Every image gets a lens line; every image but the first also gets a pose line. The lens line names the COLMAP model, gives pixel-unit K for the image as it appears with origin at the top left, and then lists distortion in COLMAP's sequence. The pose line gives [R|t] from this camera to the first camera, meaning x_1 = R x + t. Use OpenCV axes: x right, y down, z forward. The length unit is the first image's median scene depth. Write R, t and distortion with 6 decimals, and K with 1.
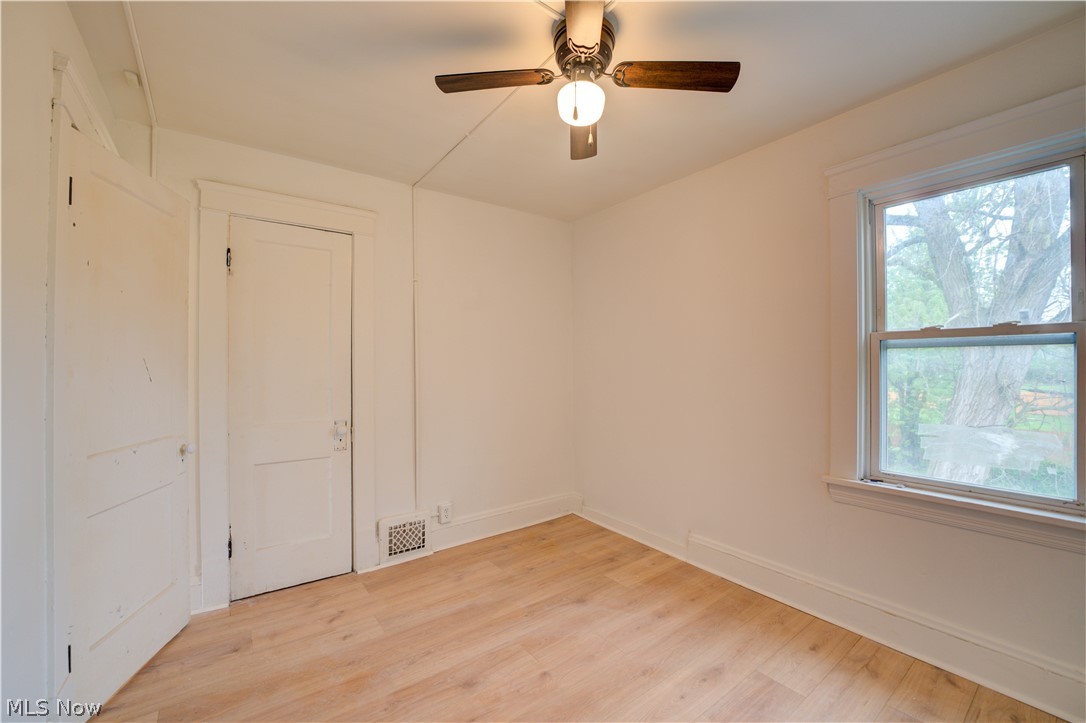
lens RADIAL K [[437.9, 0, 540.9], [0, 437.9, 364.3], [0, 0, 1]] dist [-0.028182, 0.004264]
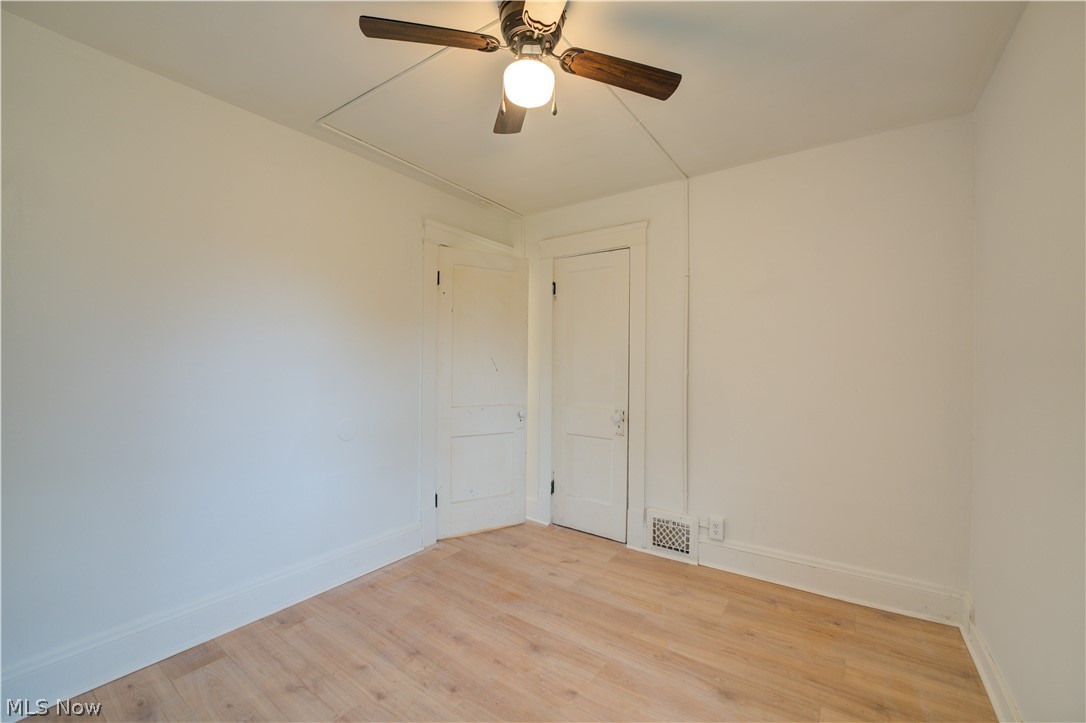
lens RADIAL K [[437.9, 0, 540.9], [0, 437.9, 364.3], [0, 0, 1]] dist [-0.028182, 0.004264]
pose [[0.312937, 0.010855, -0.949712, 0.624890], [-0.006394, 0.999936, 0.009322, -0.003343], [0.949752, 0.003156, 0.312987, 0.459723]]
